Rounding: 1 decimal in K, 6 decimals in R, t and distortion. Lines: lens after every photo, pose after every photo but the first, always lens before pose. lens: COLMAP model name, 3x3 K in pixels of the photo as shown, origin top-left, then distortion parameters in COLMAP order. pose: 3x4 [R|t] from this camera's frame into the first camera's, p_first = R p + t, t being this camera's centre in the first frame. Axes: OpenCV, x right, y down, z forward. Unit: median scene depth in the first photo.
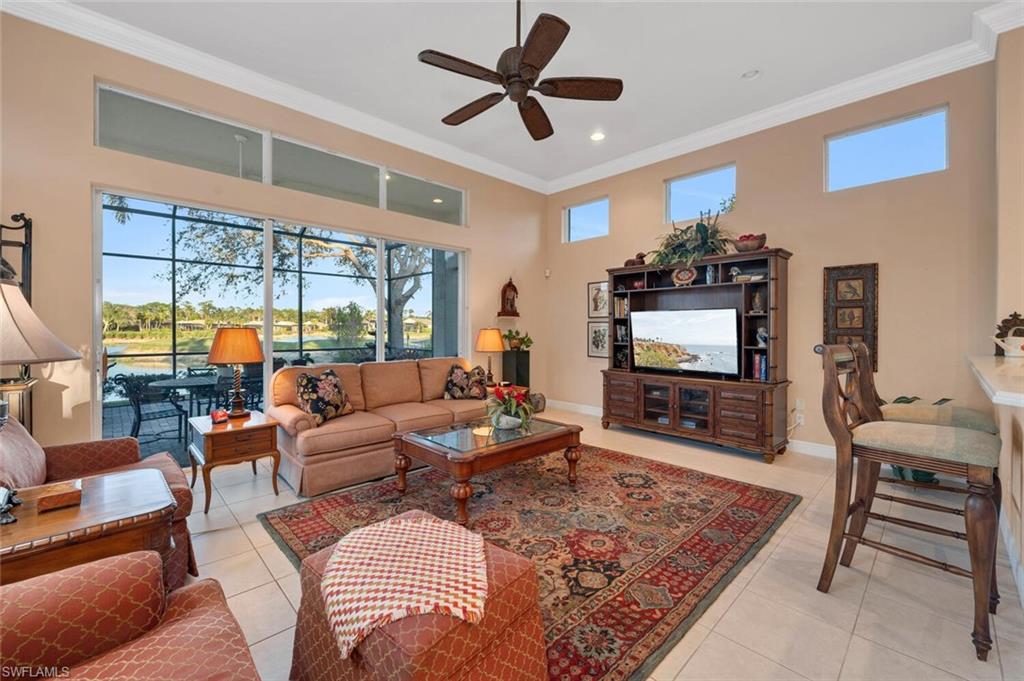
lens RADIAL K [[413.0, 0, 512.0], [0, 413.0, 340.5], [0, 0, 1]] dist [-0.001500, -0.000537]
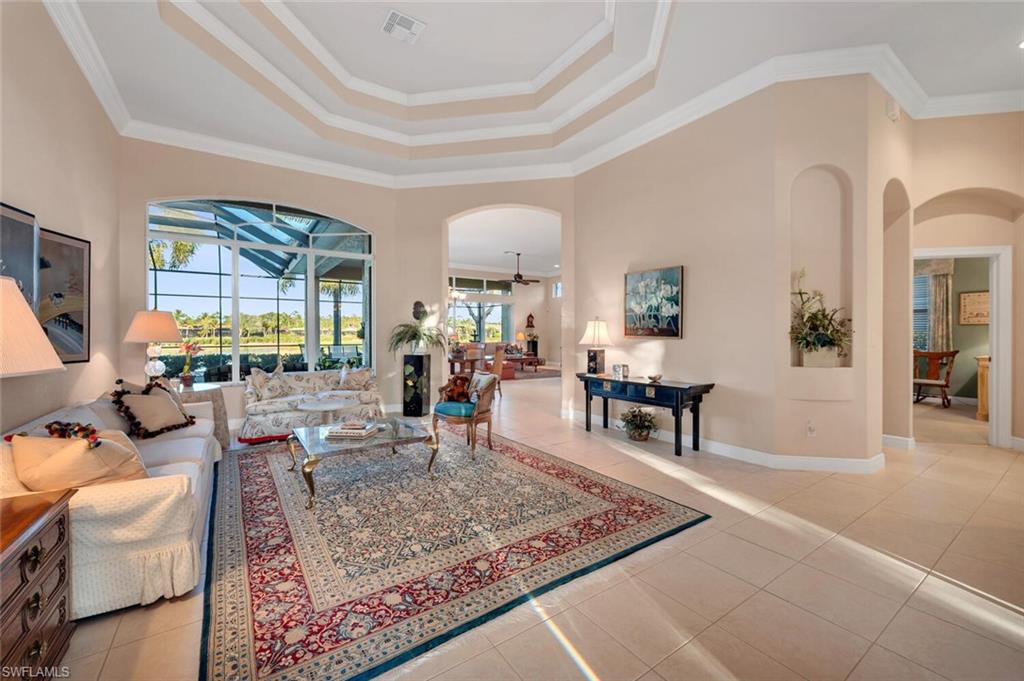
lens RADIAL K [[413.0, 0, 512.0], [0, 413.0, 340.5], [0, 0, 1]] dist [-0.001500, -0.000537]
pose [[0.985815, -0.000756, -0.167831, 0.365020], [-0.001429, 0.999916, -0.012900, 0.065016], [0.167827, 0.012957, 0.985731, -1.828609]]
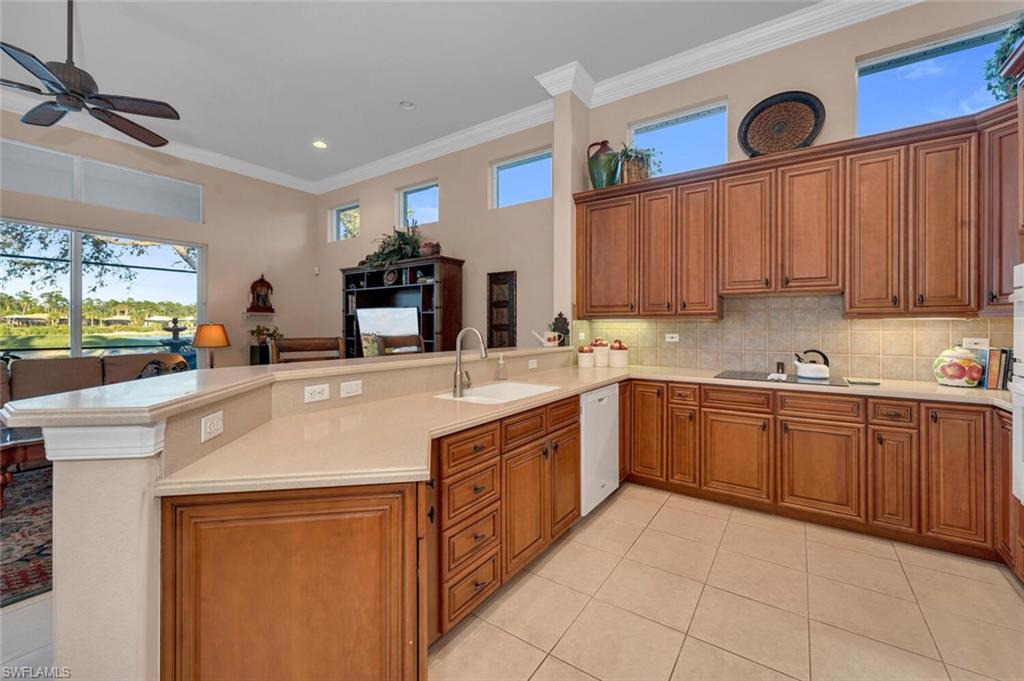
lens RADIAL K [[411.5, 0, 512.1], [0, 411.5, 332.4], [0, 0, 1]] dist [0.001478, 0.000120]
pose [[0.981057, -0.001753, 0.193712, 0.467456], [0.003818, 0.999940, -0.010287, 0.004679], [-0.193682, 0.010832, 0.981005, -0.135912]]
